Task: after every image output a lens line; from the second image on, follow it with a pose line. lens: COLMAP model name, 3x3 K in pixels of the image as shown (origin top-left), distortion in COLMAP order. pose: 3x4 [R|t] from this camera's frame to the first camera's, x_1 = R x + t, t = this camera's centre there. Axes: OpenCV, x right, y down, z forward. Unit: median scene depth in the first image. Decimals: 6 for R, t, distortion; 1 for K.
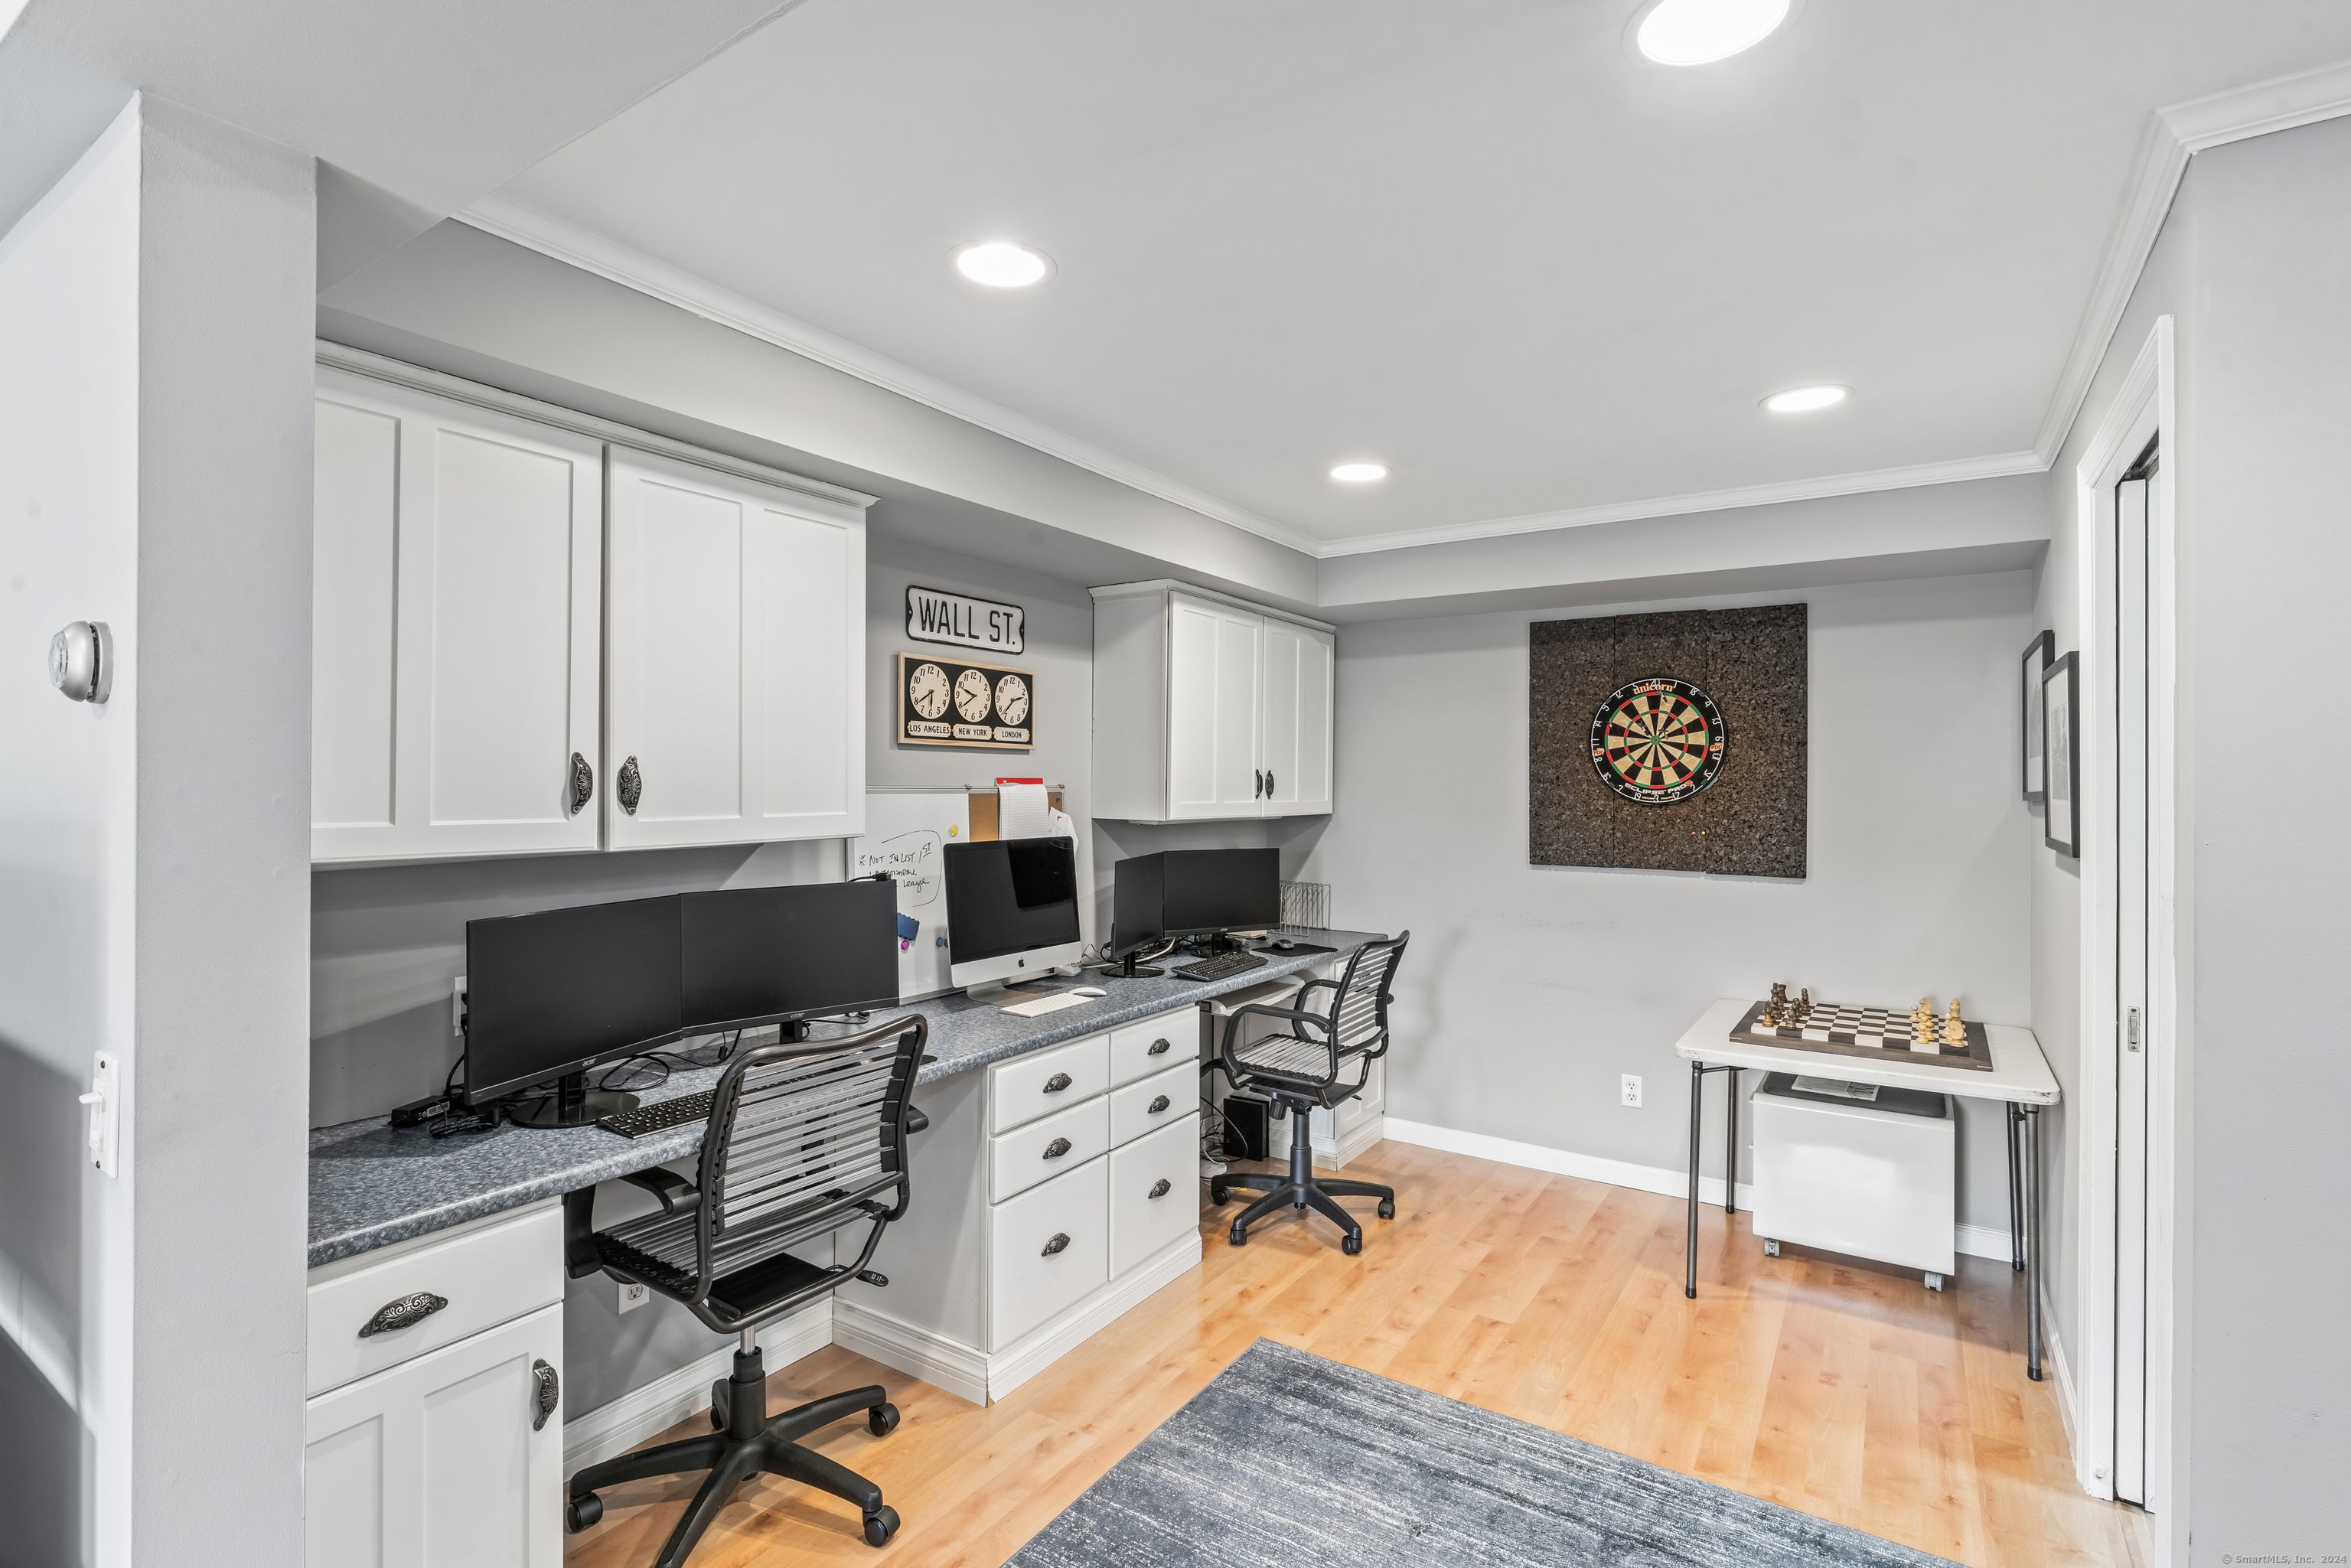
lens RADIAL K [[1097.8, 0, 1177.1], [0, 1097.8, 775.4], [0, 0, 1]] dist [-0.004044, -0.000116]
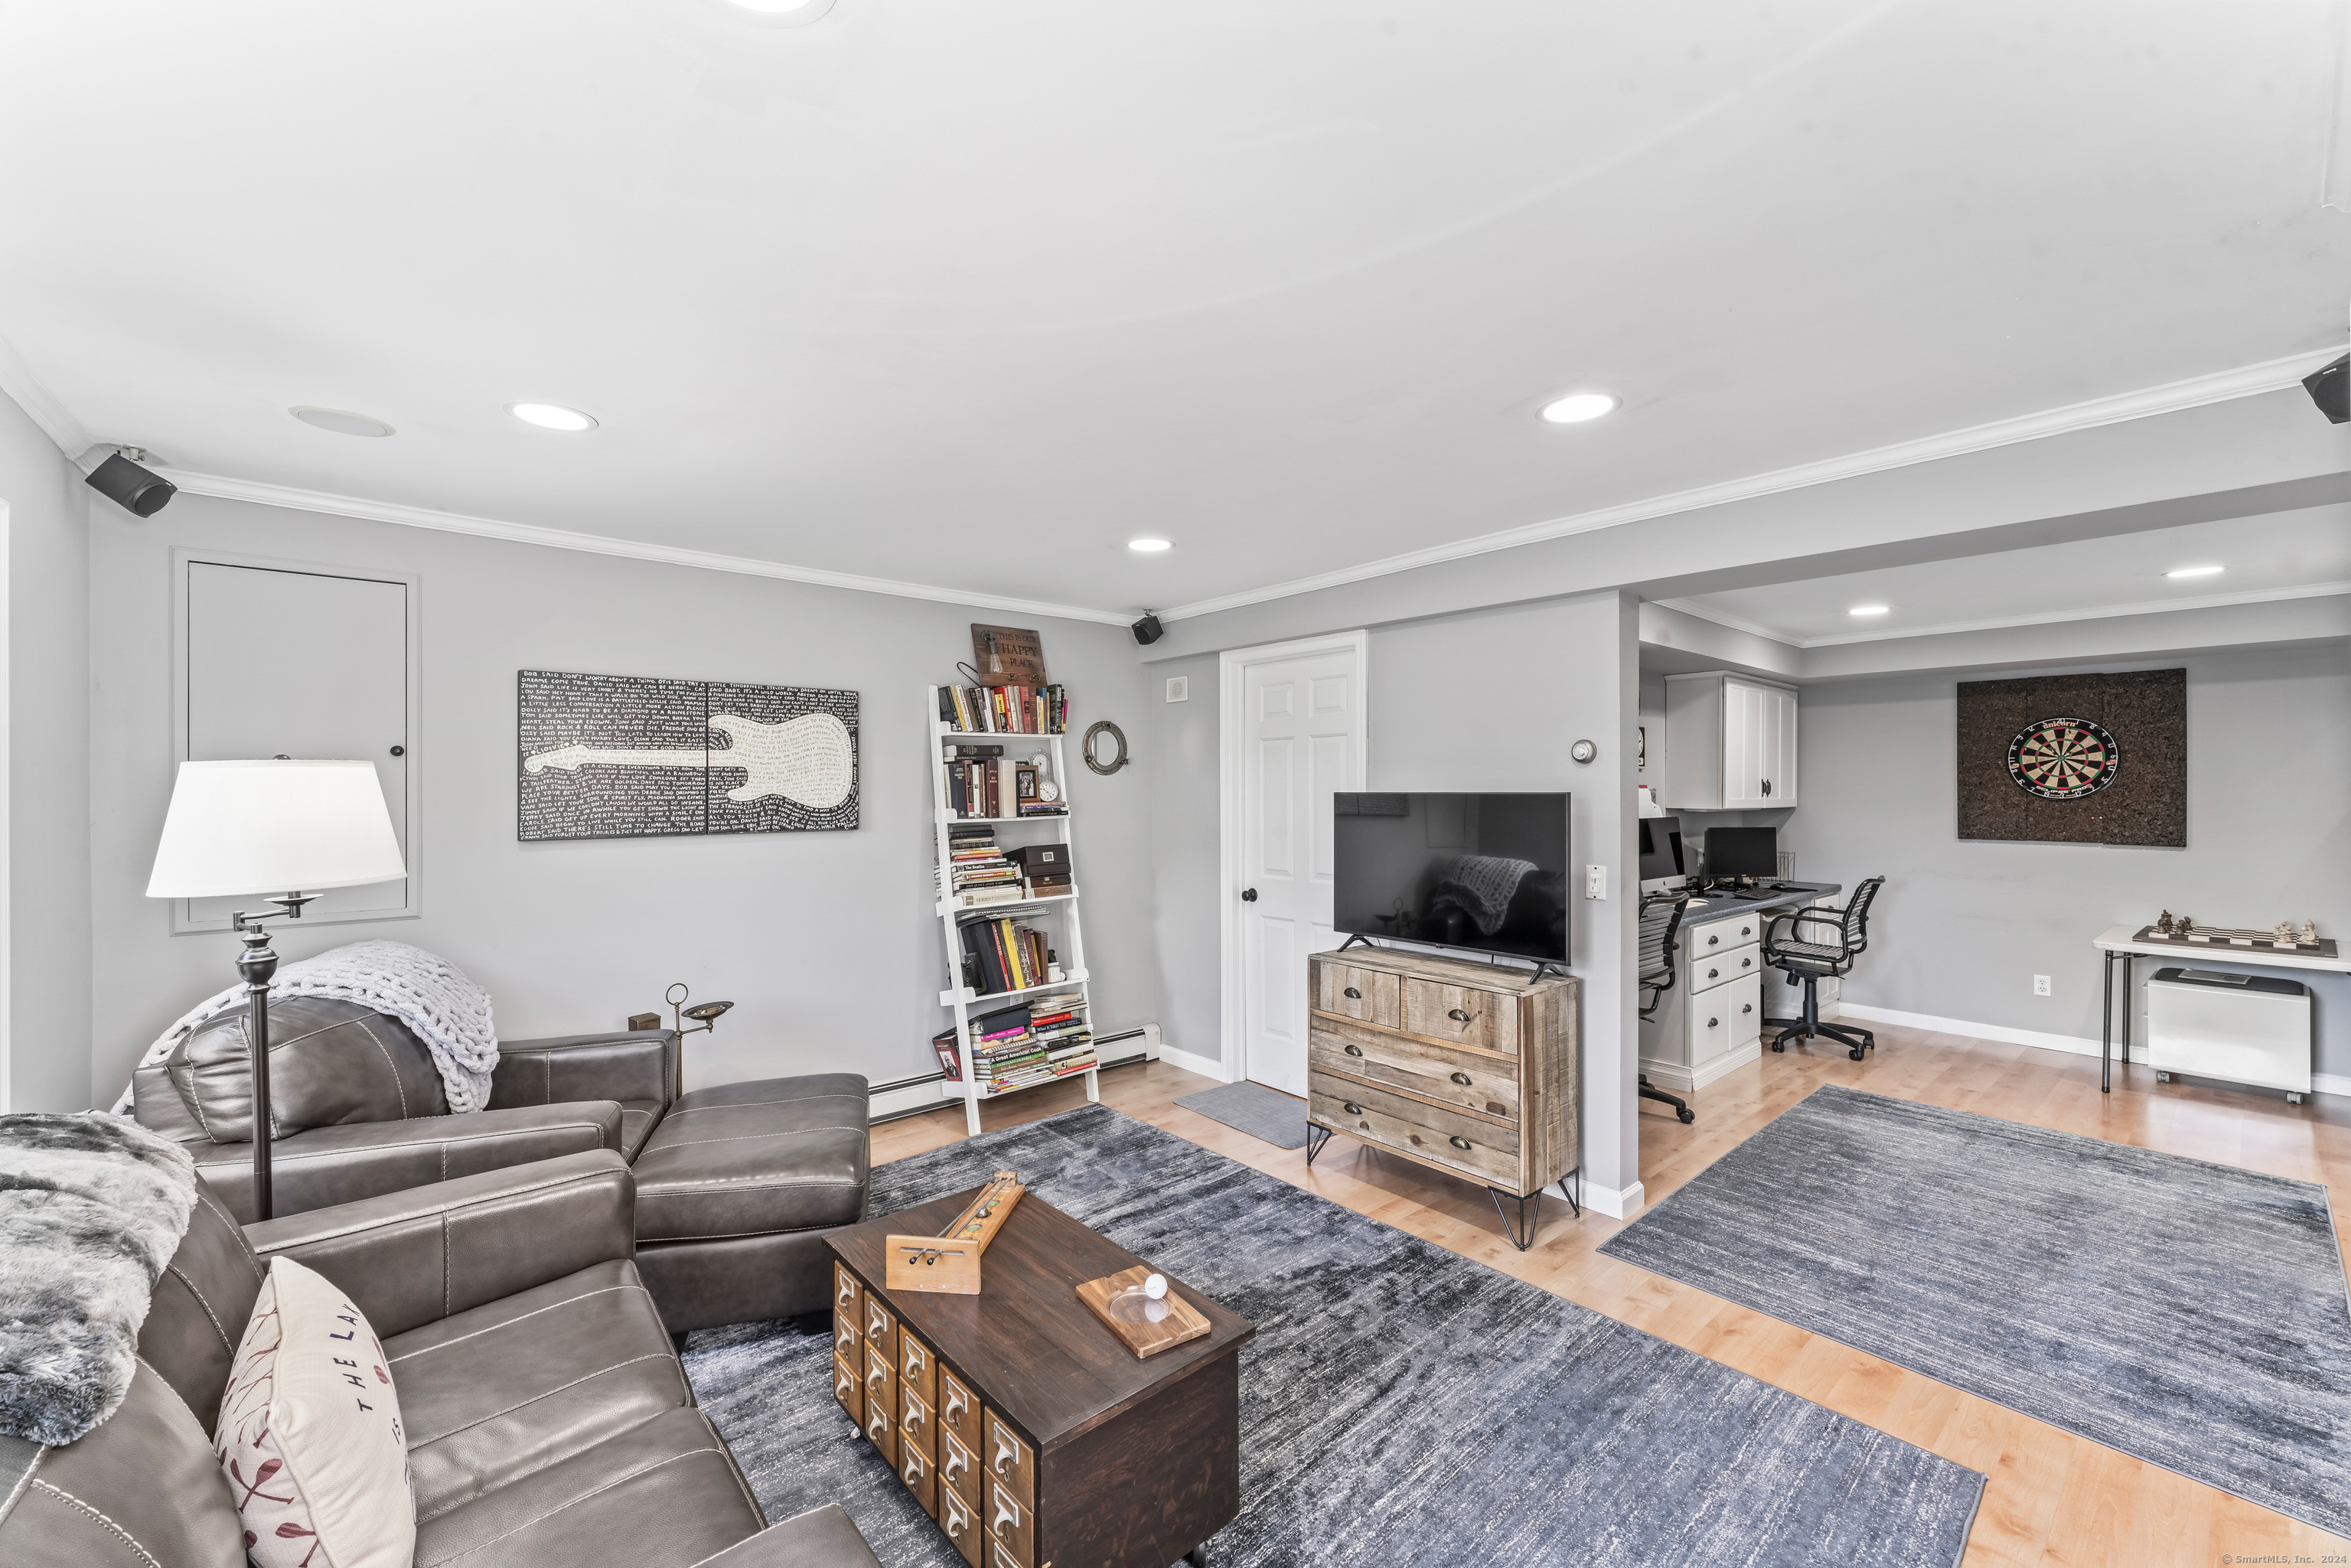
lens RADIAL K [[932.3, 0, 1175.5], [0, 932.3, 784.0], [0, 0, 1]] dist [-0.000037, -0.000066]
pose [[0.959992, -0.007212, -0.279935, -0.405496], [0.007471, 0.999972, -0.000143, -0.004755], [0.279929, -0.001954, 0.960019, -0.628235]]
